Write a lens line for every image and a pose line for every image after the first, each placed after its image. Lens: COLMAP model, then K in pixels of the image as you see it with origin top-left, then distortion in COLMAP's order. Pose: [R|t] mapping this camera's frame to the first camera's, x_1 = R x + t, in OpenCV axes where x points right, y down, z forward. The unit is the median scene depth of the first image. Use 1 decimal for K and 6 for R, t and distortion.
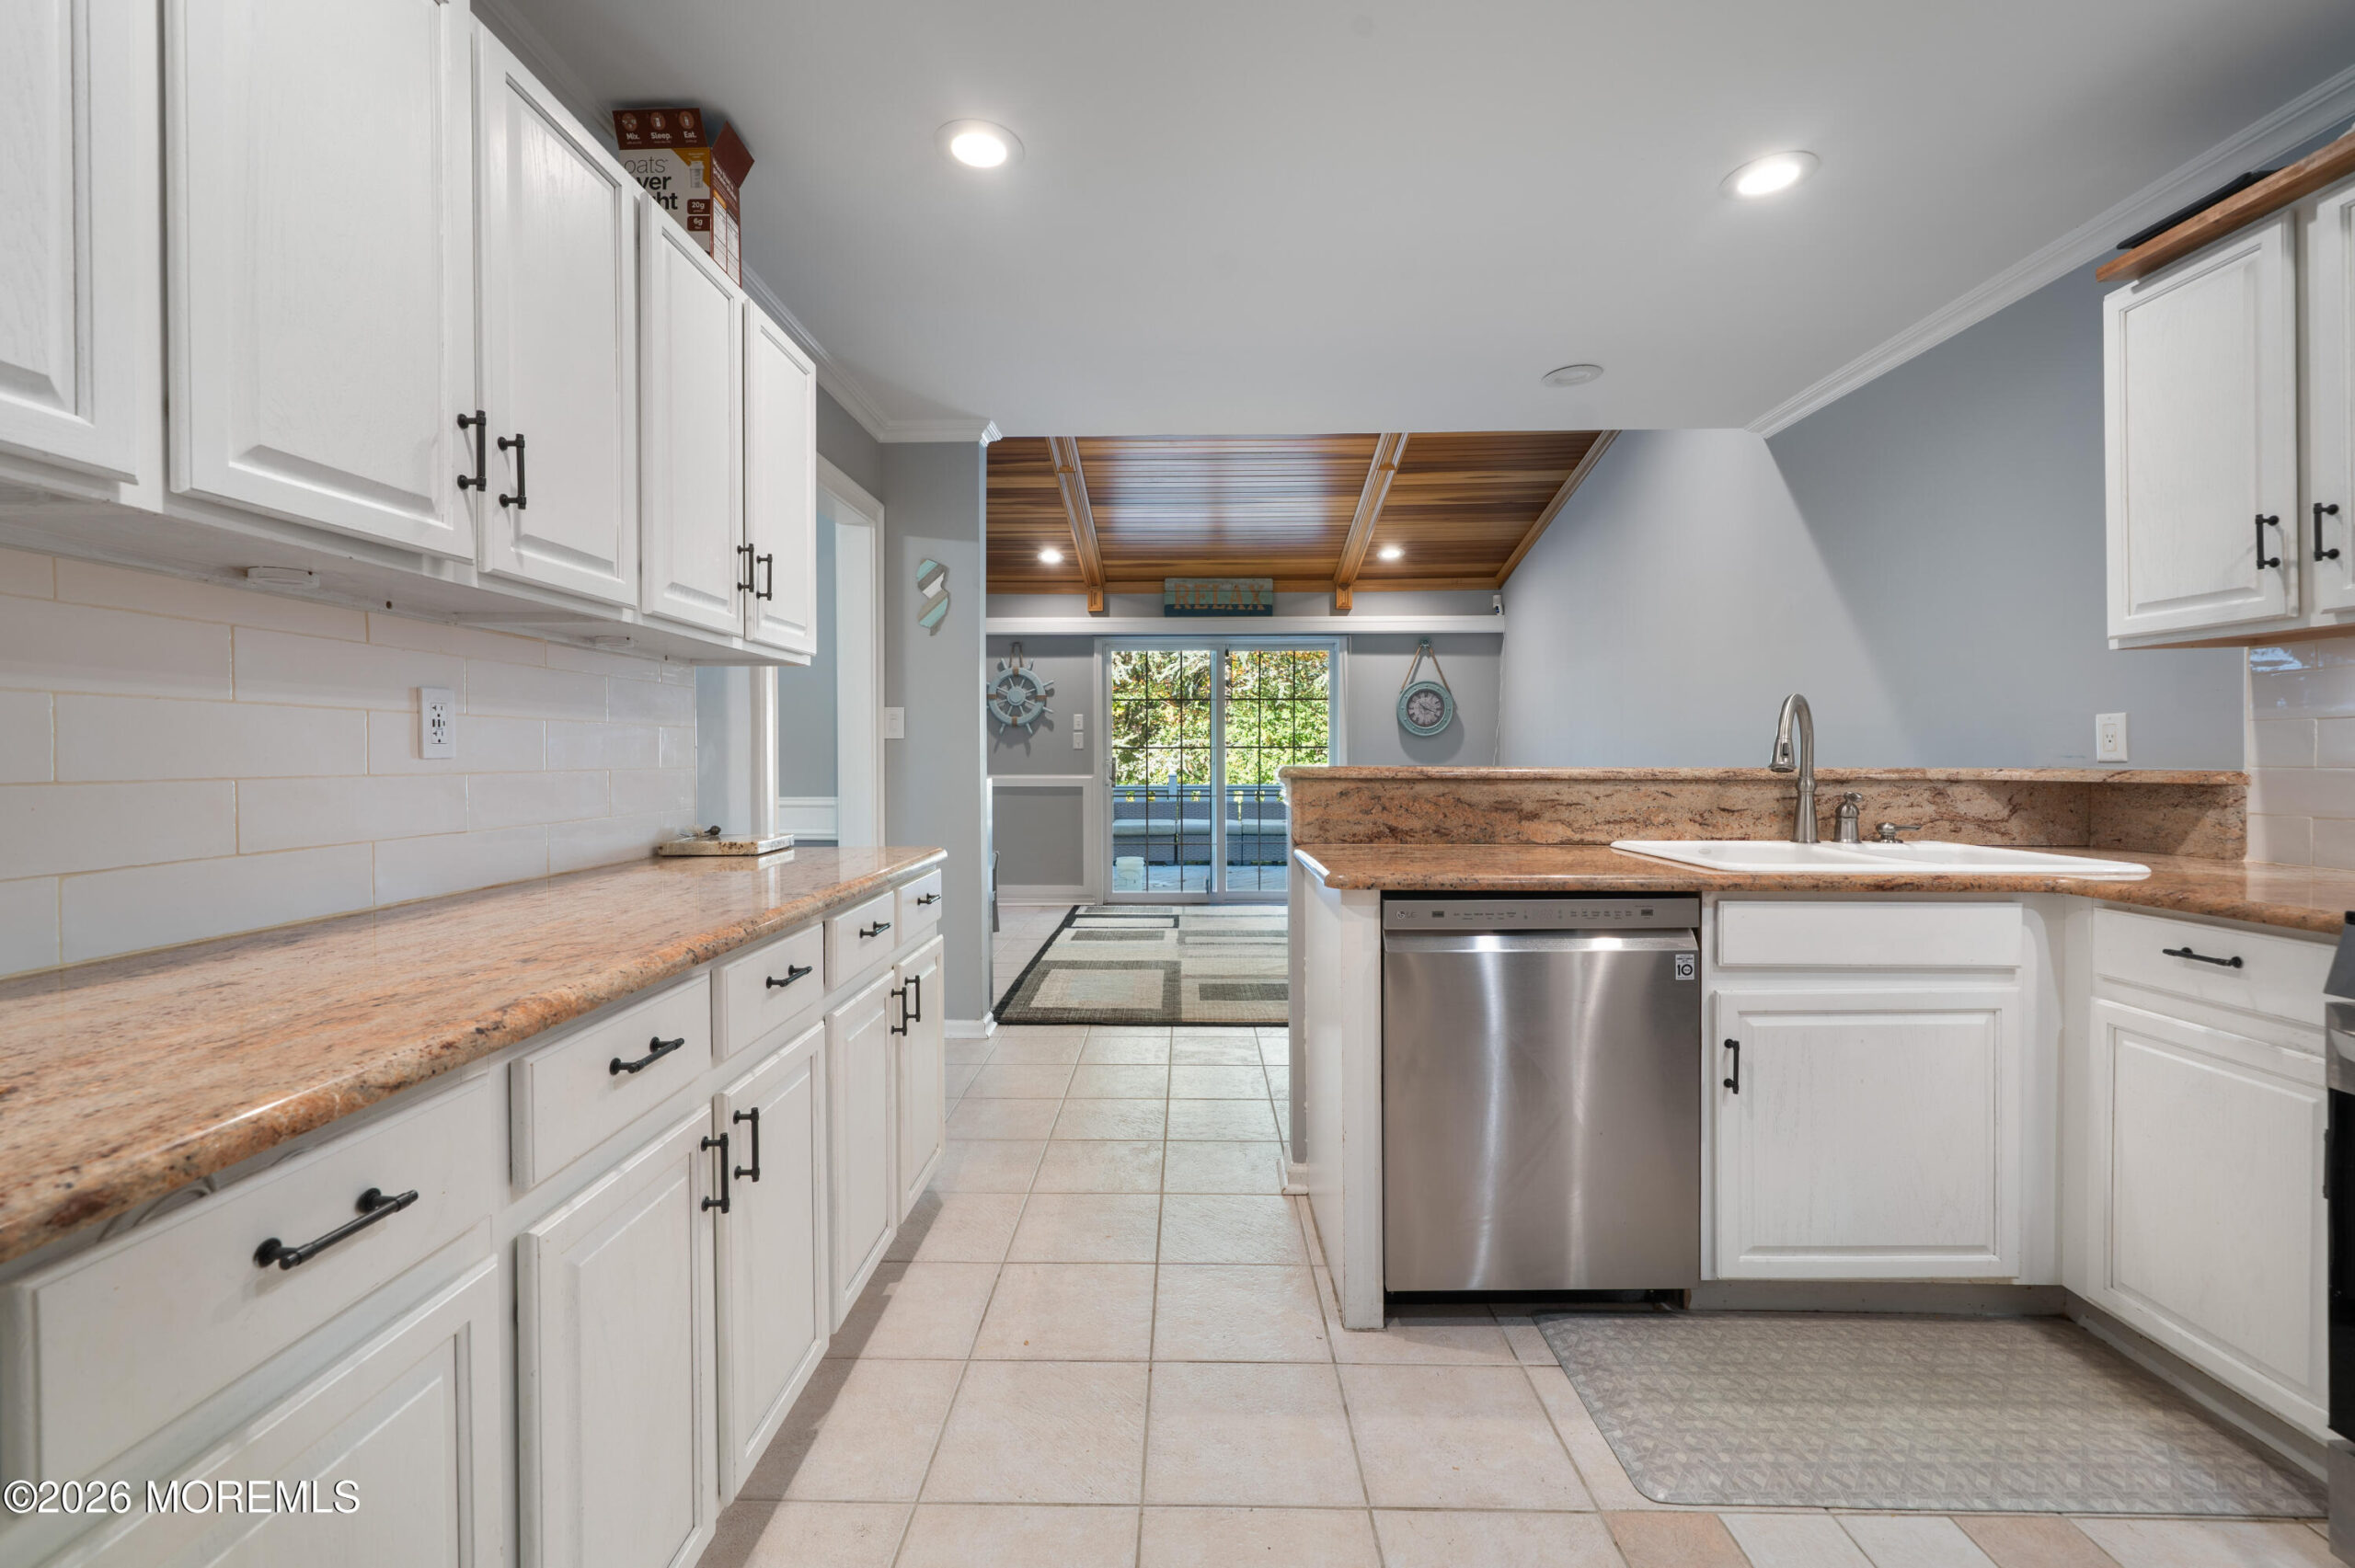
lens RADIAL K [[960.6, 0, 1167.6], [0, 960.6, 766.4], [0, 0, 1]] dist [-0.000589, 0.000047]
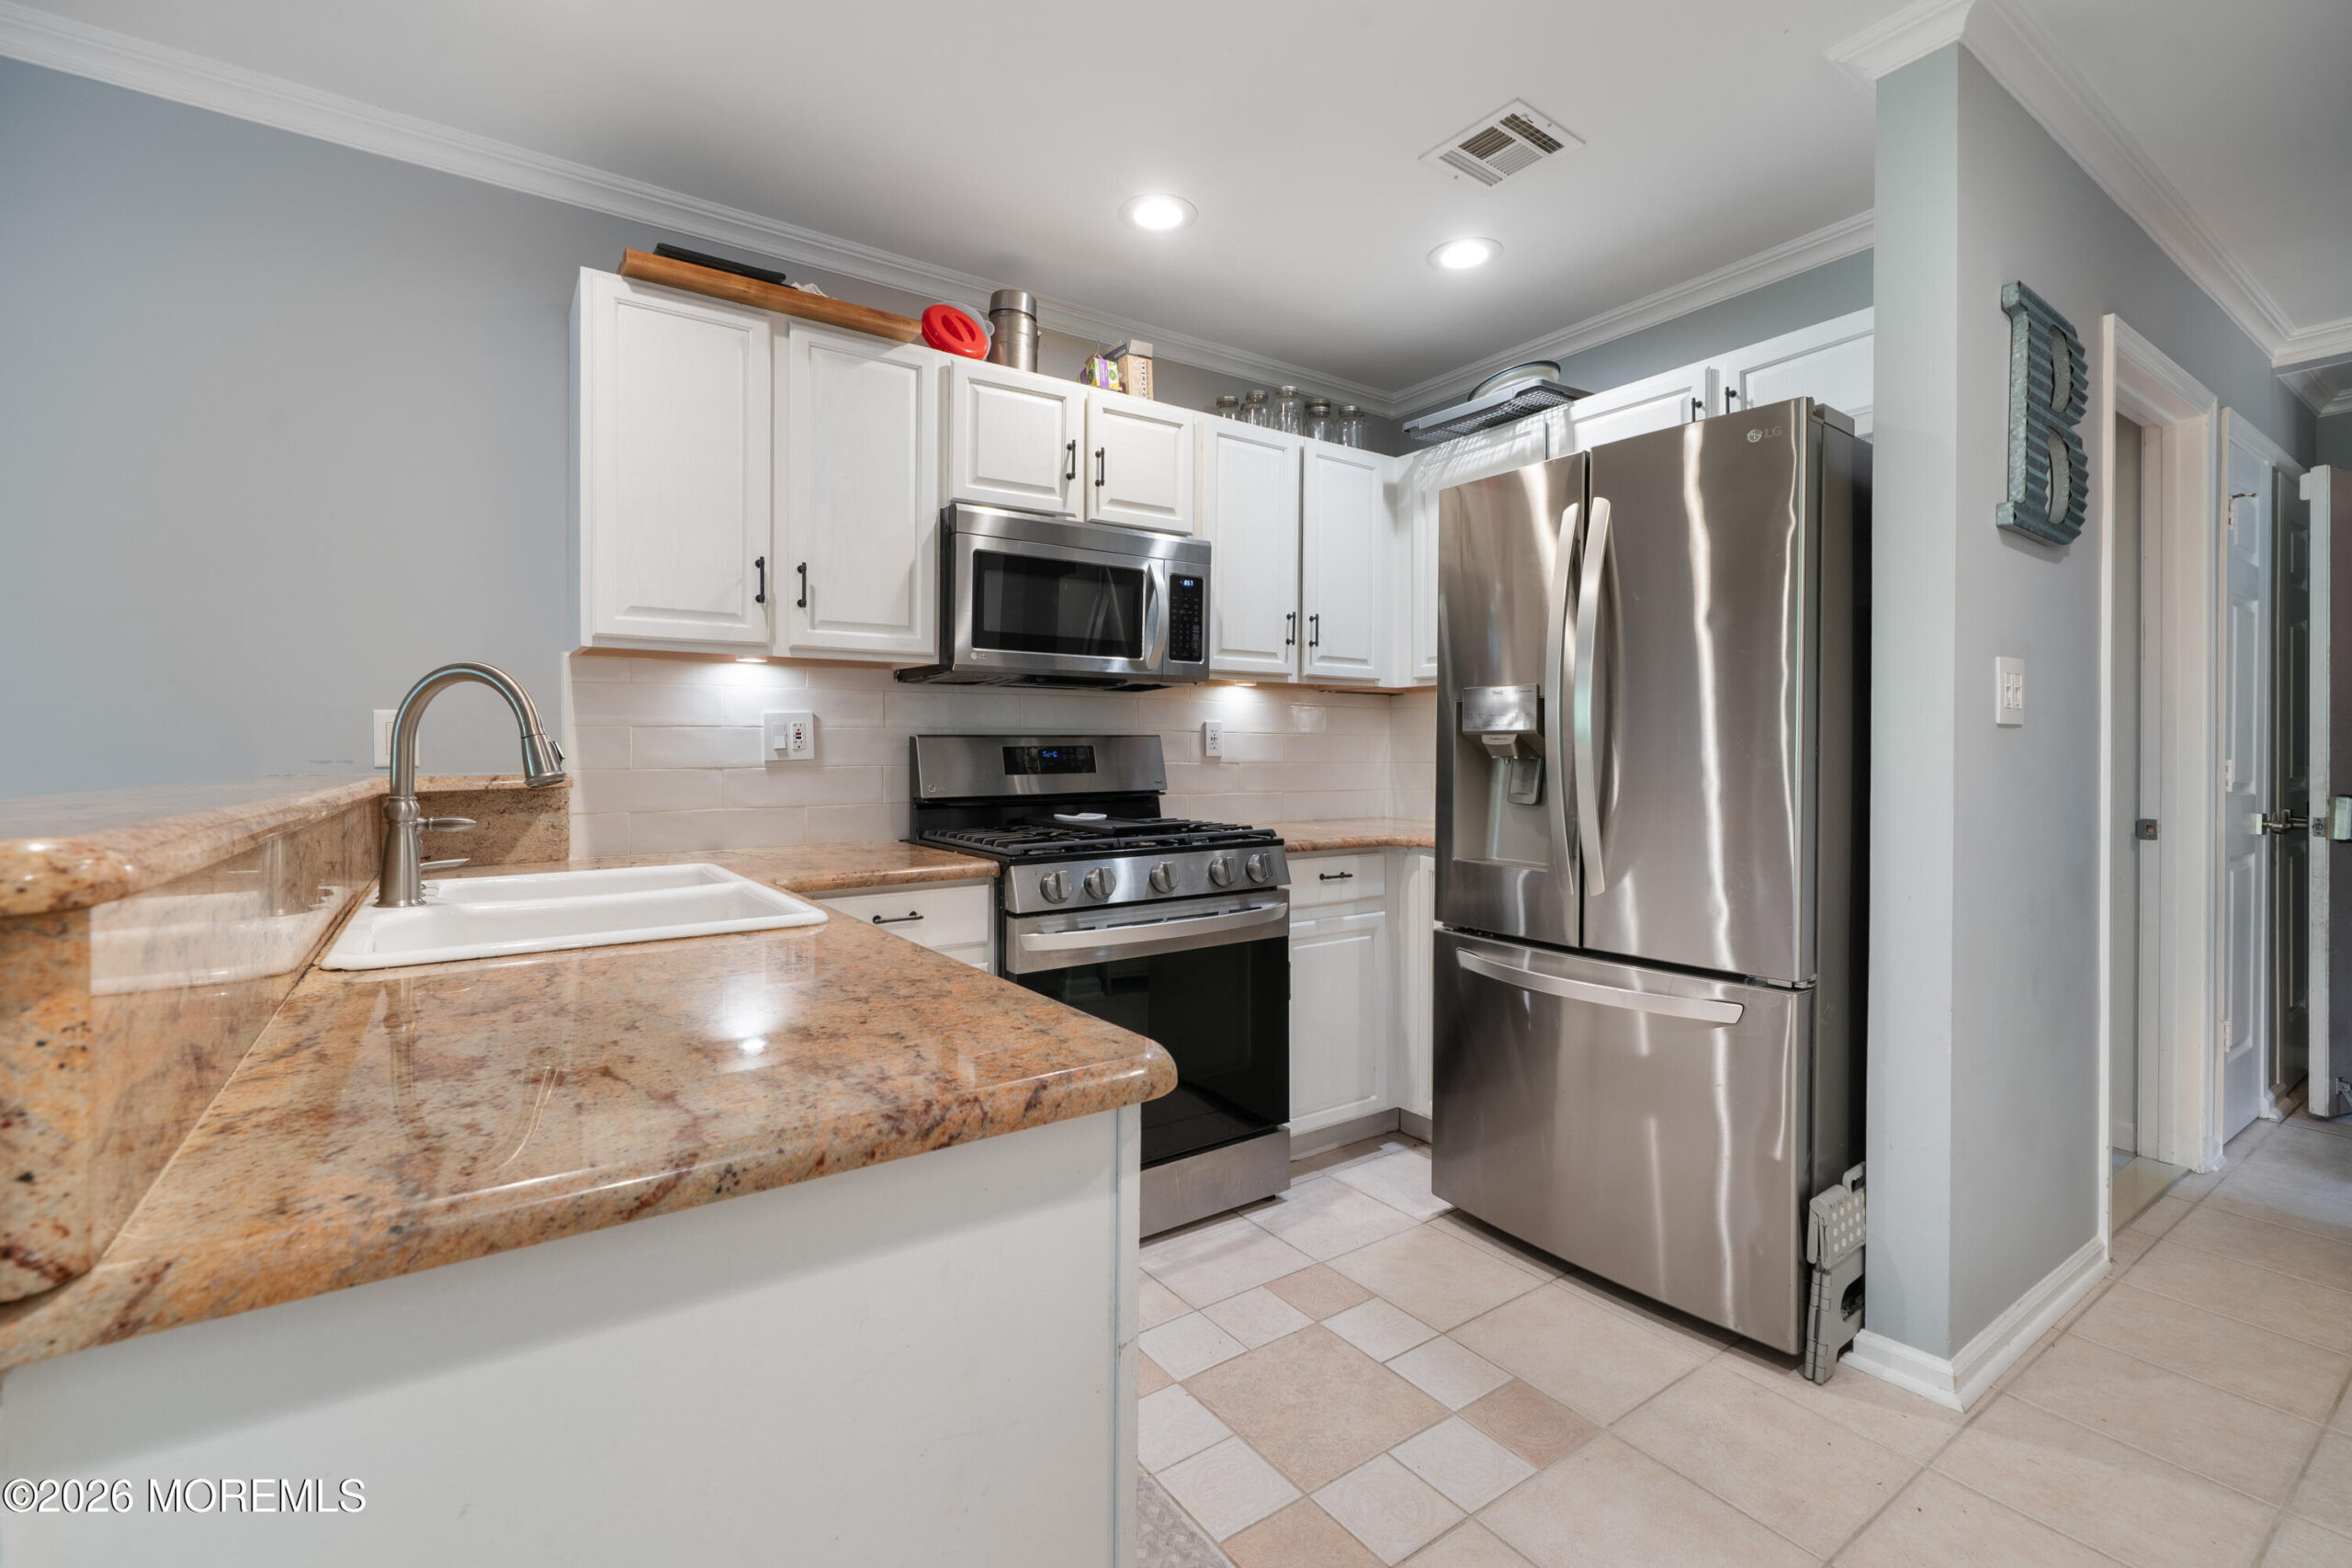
lens RADIAL K [[1019.4, 0, 1165.3], [0, 1019.4, 754.8], [0, 0, 1]] dist [0.000914, 0.000185]
pose [[-0.586188, 0.002102, 0.810172, -0.133901], [0.013863, 0.999876, 0.007436, -0.012786], [-0.810056, 0.015591, -0.586145, 0.956313]]
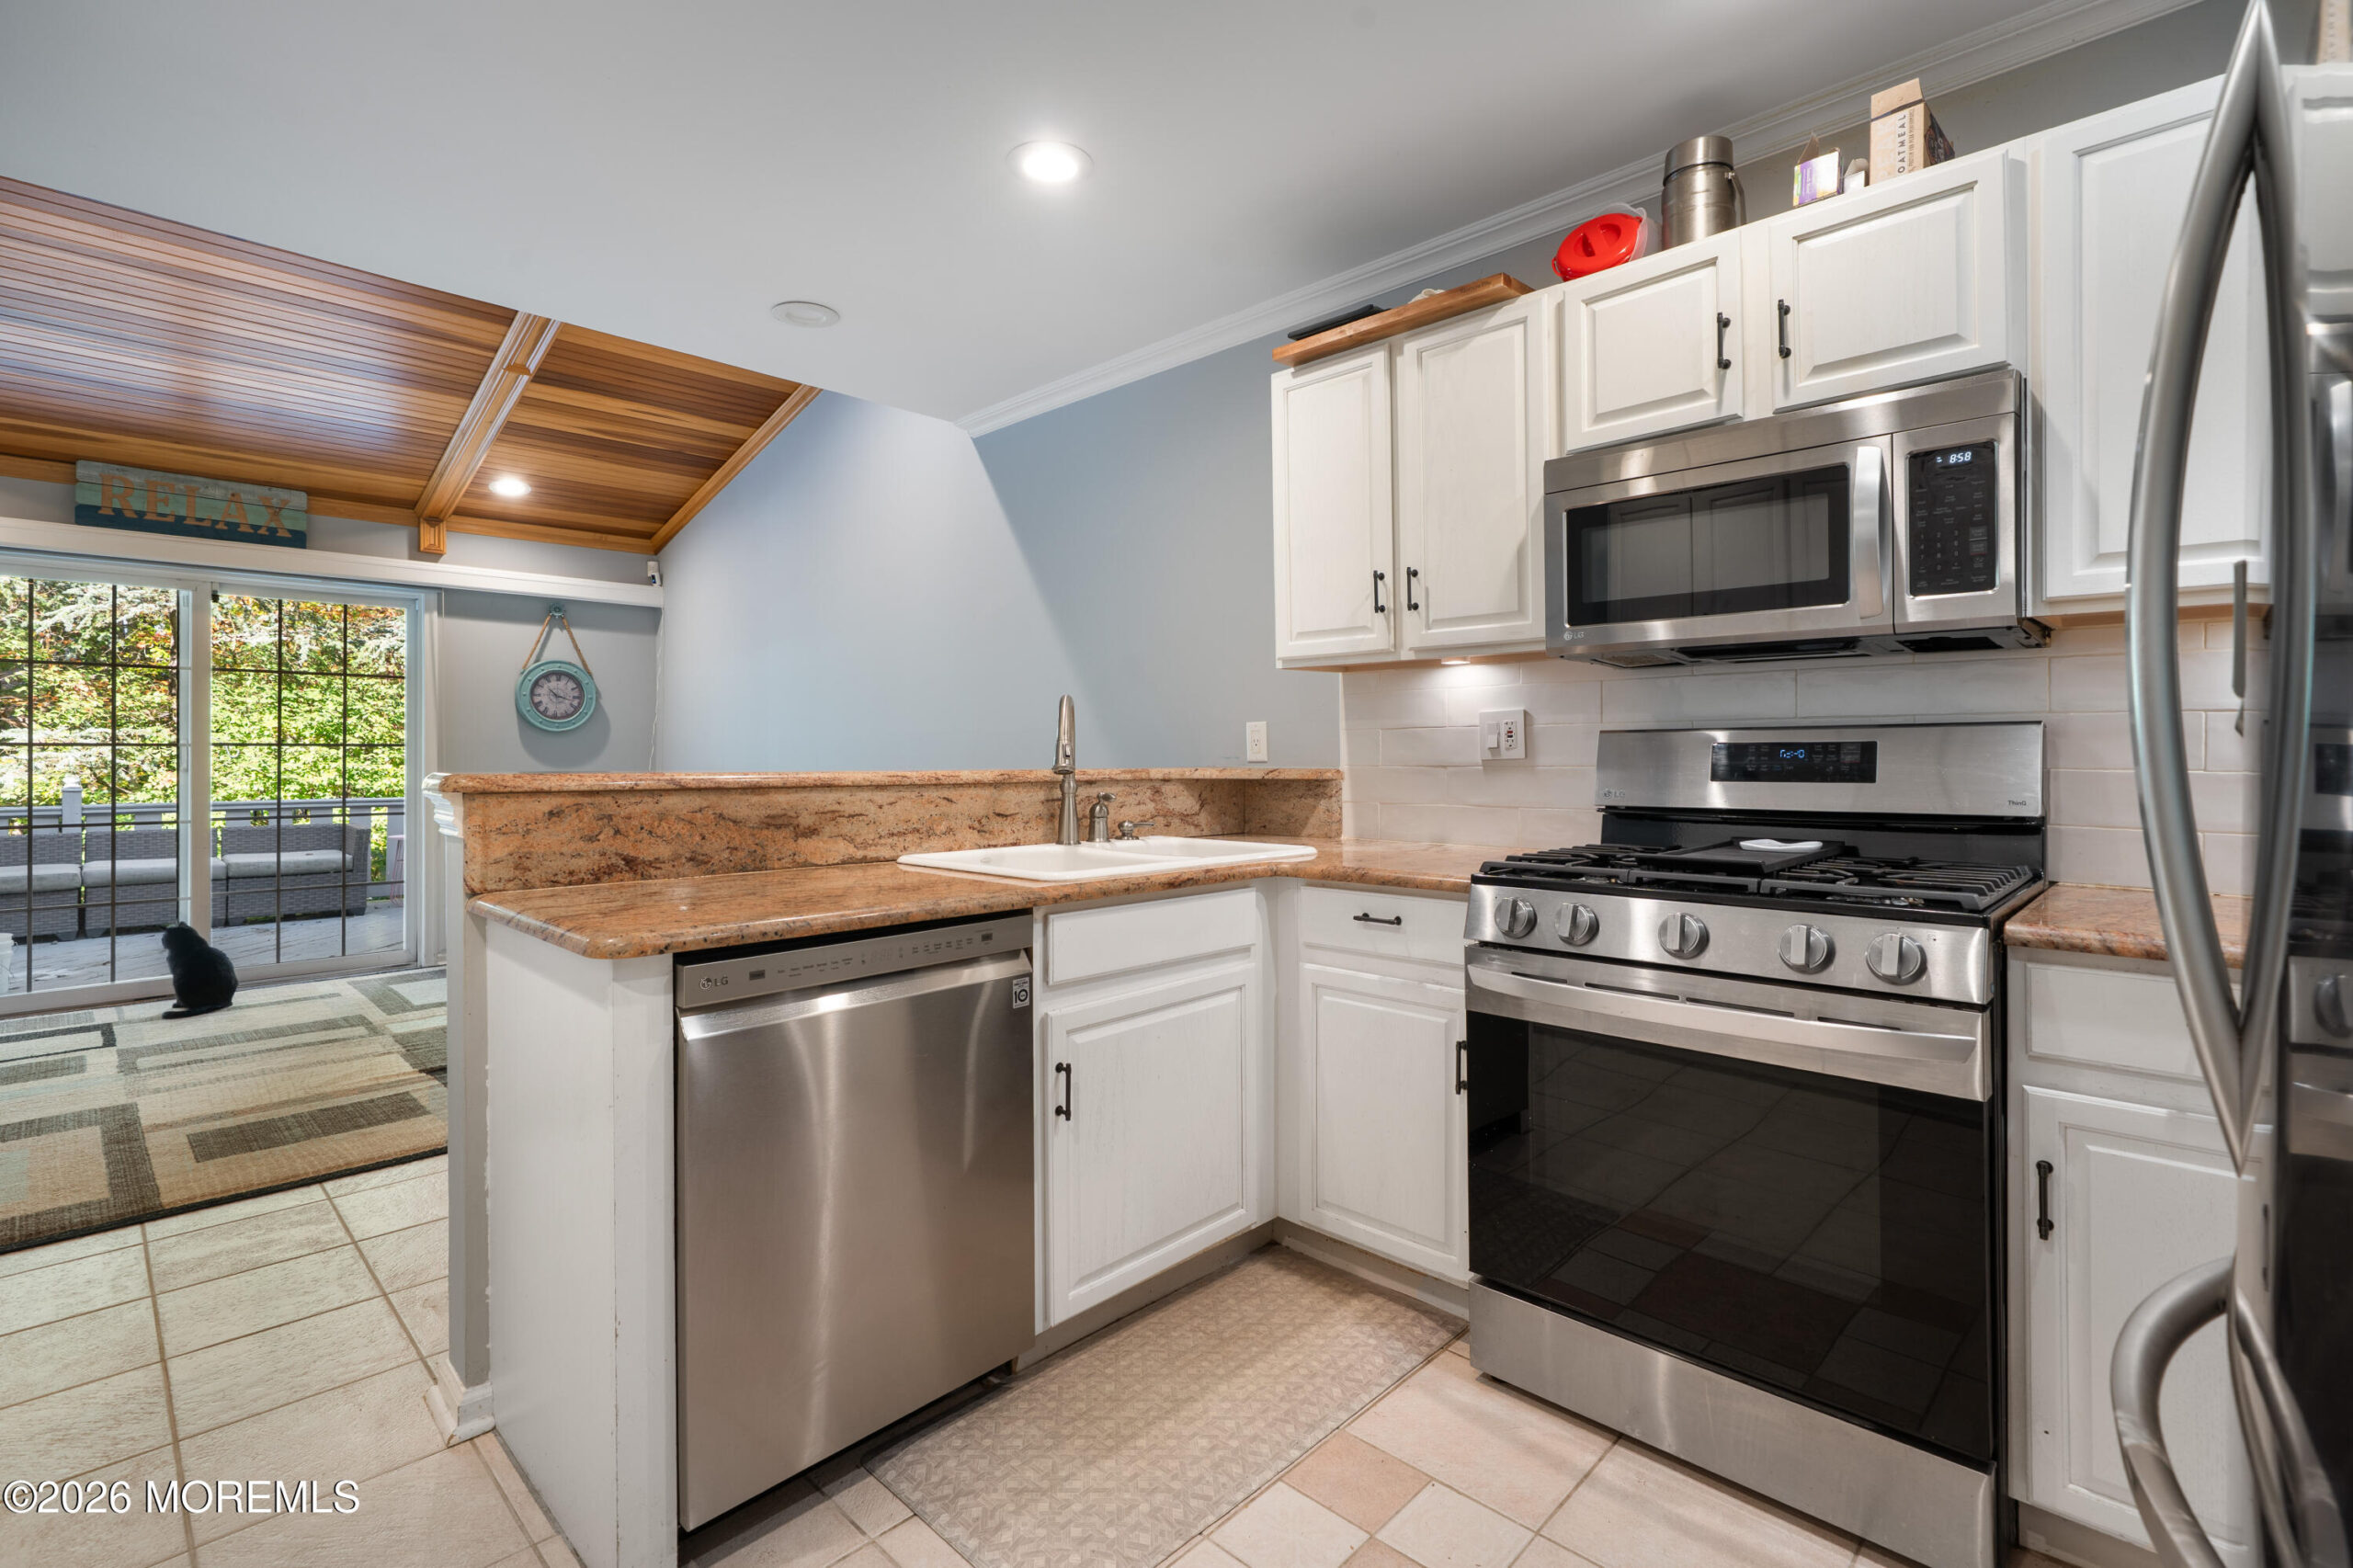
lens RADIAL K [[1070.5, 0, 1166.5], [0, 1070.5, 749.0], [0, 0, 1]] dist [-0.000177, 0.000215]
pose [[0.681494, 0.004139, 0.731812, -0.078221], [0.009067, 0.999859, -0.014100, -0.002930], [-0.731768, 0.016244, 0.681361, 0.161889]]
